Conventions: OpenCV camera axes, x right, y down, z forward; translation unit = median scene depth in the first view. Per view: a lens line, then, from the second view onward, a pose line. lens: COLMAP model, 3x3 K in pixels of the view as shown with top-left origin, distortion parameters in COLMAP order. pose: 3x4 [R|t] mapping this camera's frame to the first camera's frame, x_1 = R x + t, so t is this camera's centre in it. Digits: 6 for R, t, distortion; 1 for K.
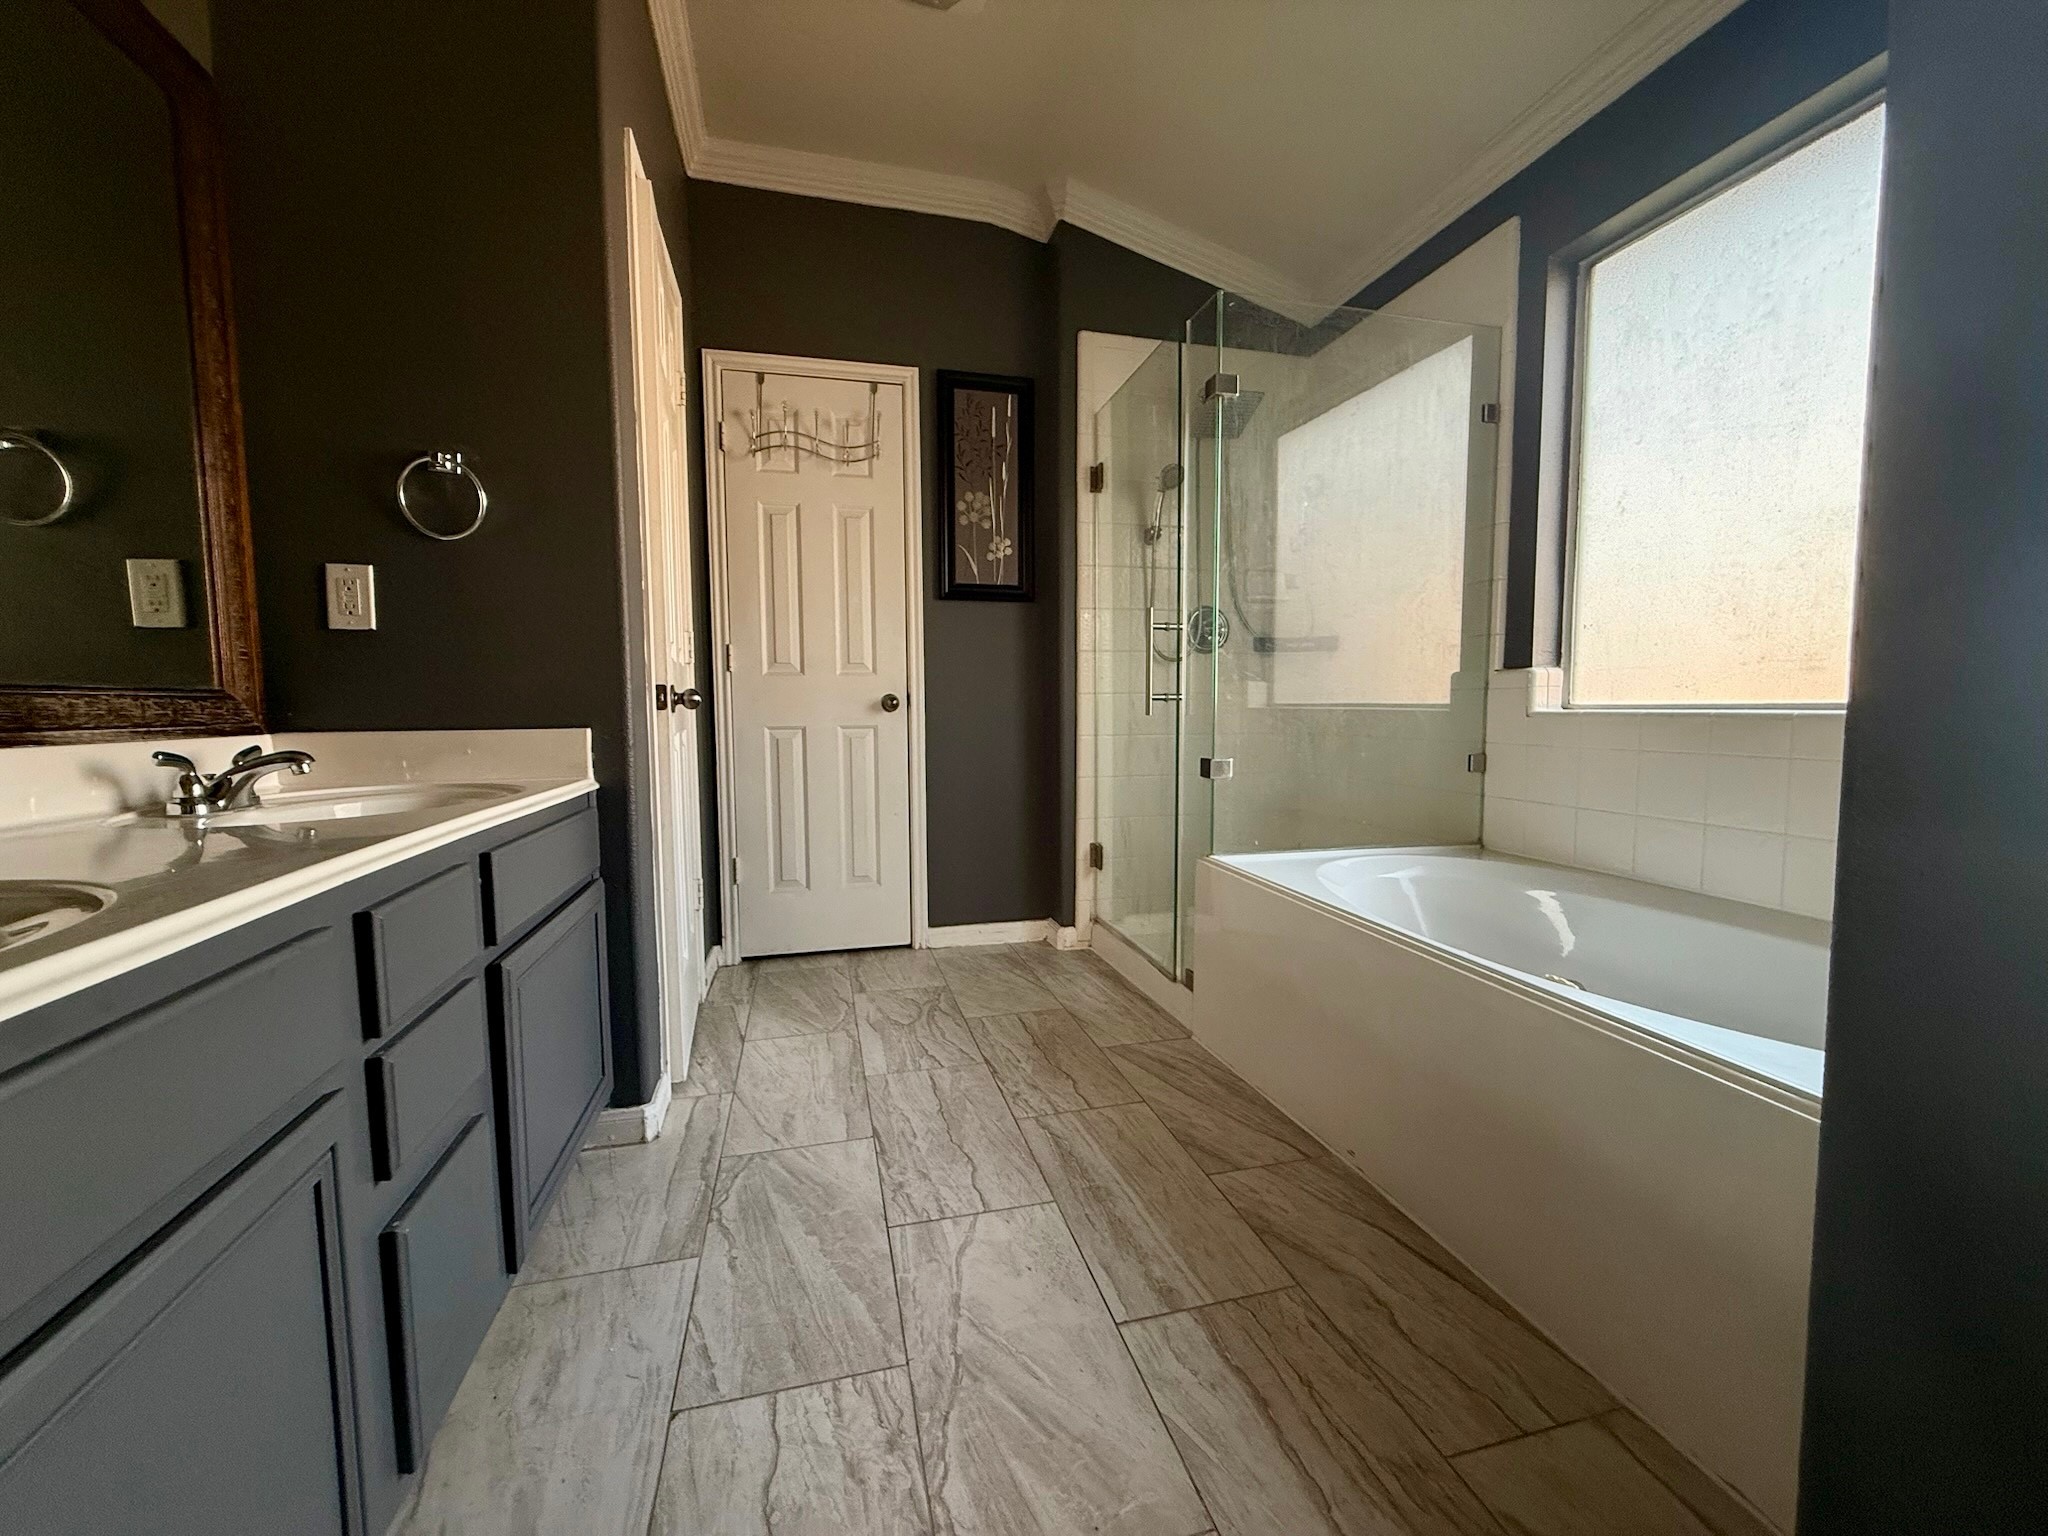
lens RADIAL K [[817.6, 0, 1021.0], [0, 817.6, 765.5], [0, 0, 1]] dist [-0.000046, 0.000158]
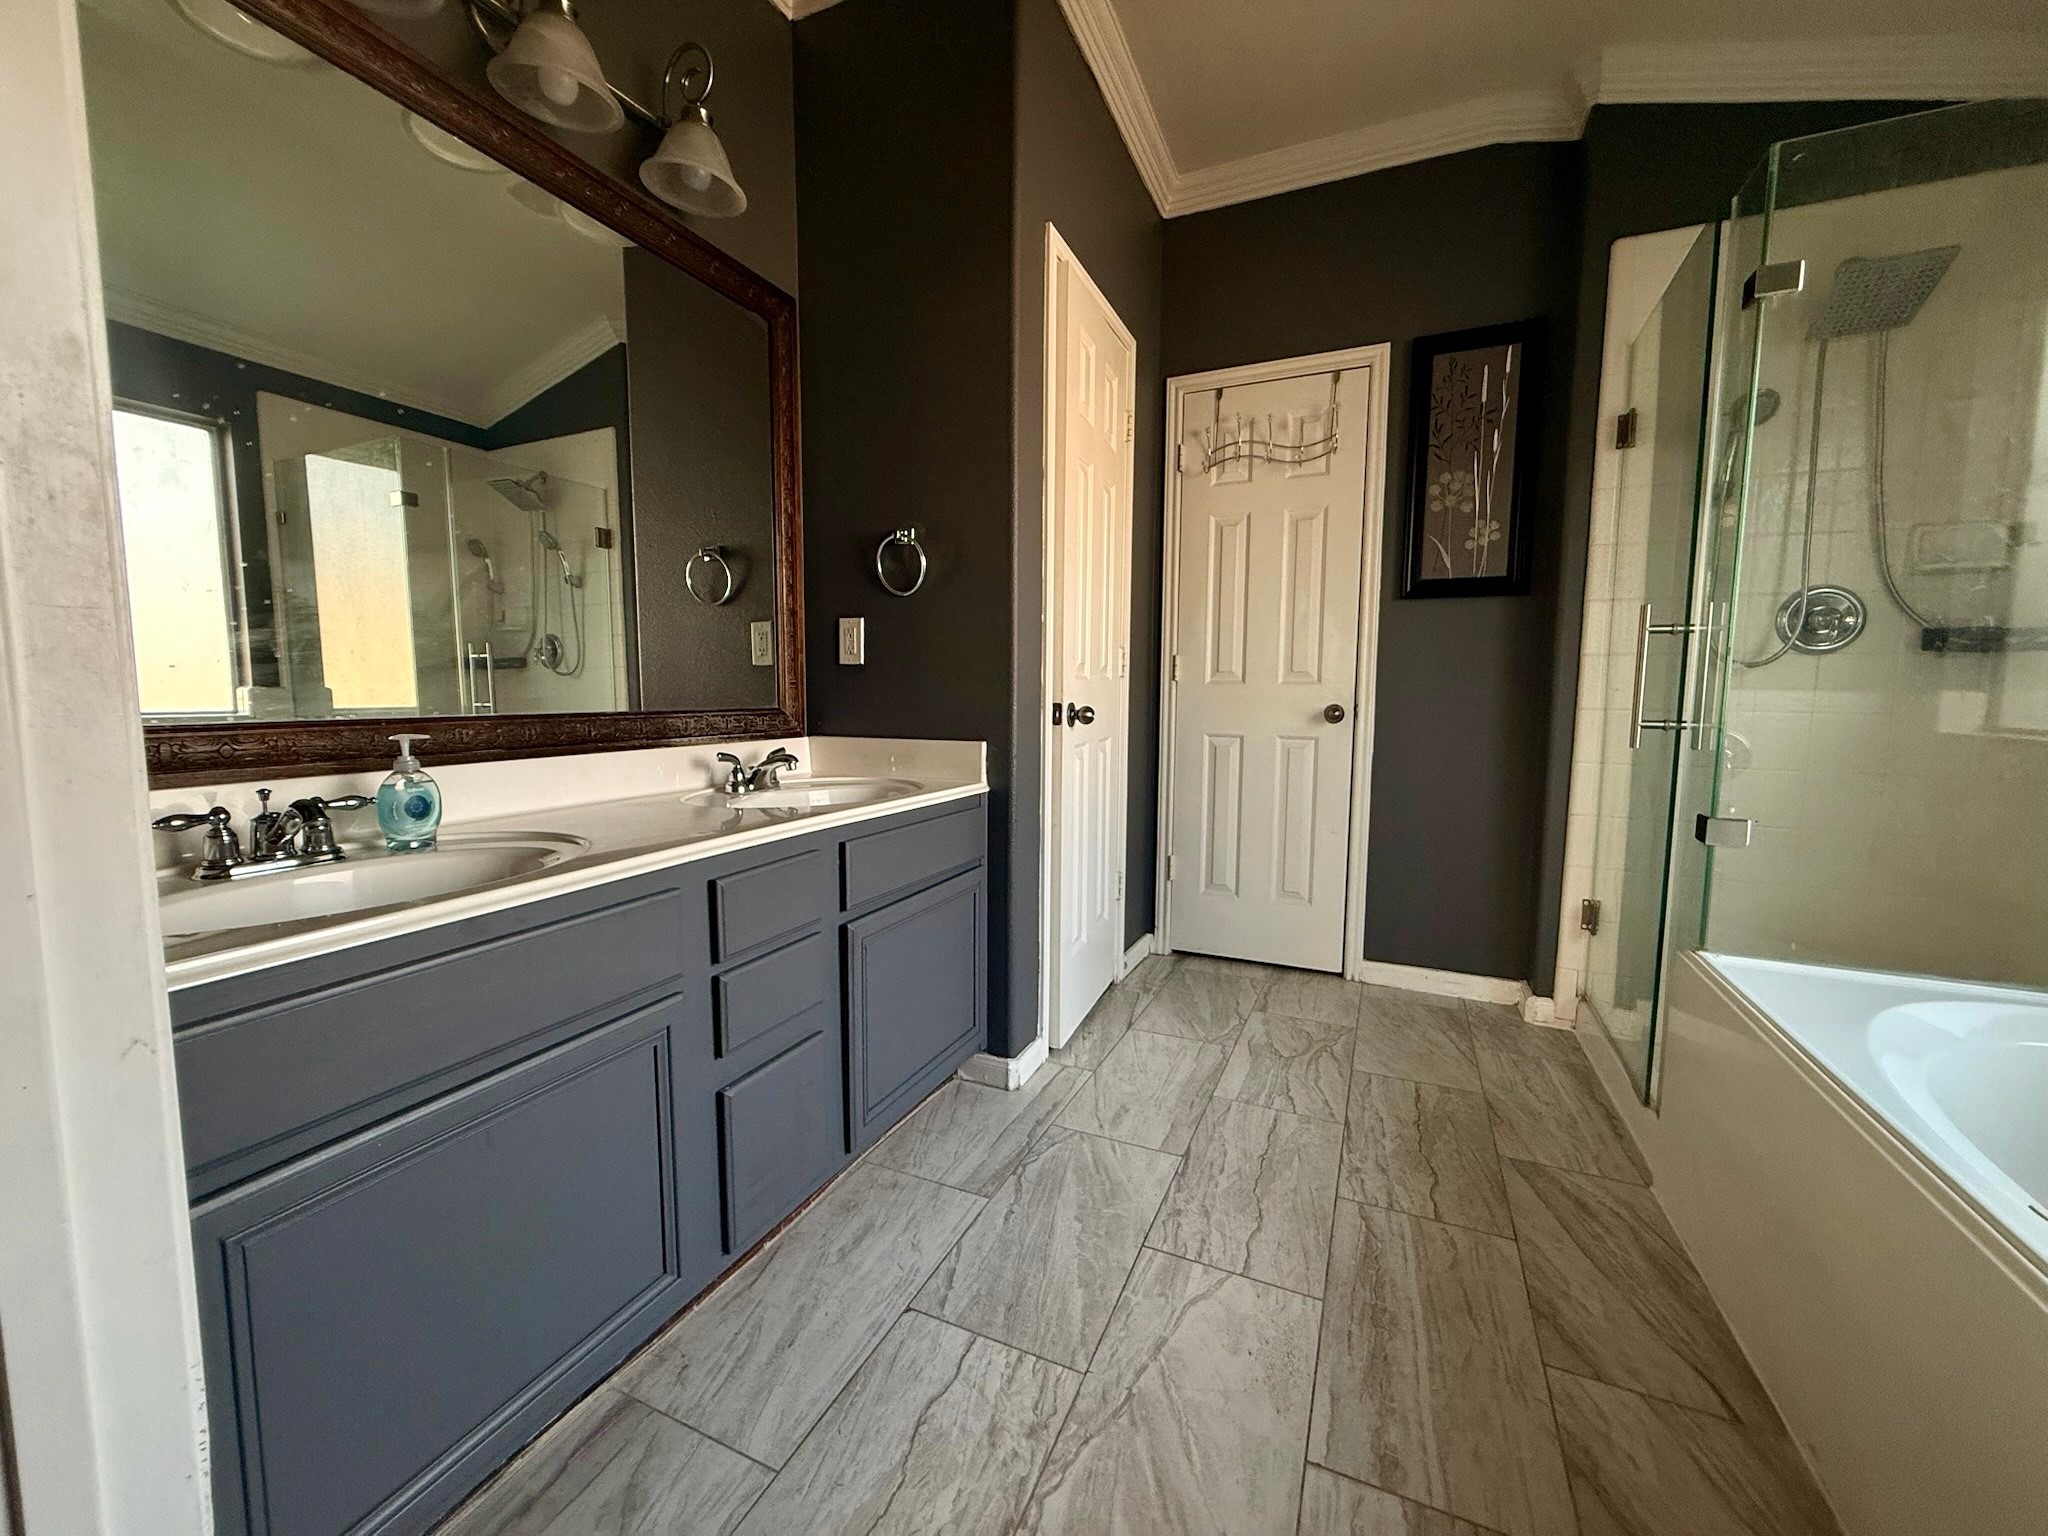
lens RADIAL K [[817.6, 0, 1018.0], [0, 817.6, 766.9], [0, 0, 1]] dist [-0.000046, 0.000158]
pose [[0.775970, 0.071700, -0.626682, 0.265899], [-0.059030, 0.997413, 0.041024, -0.058492], [0.628002, 0.005160, 0.778195, 0.079873]]
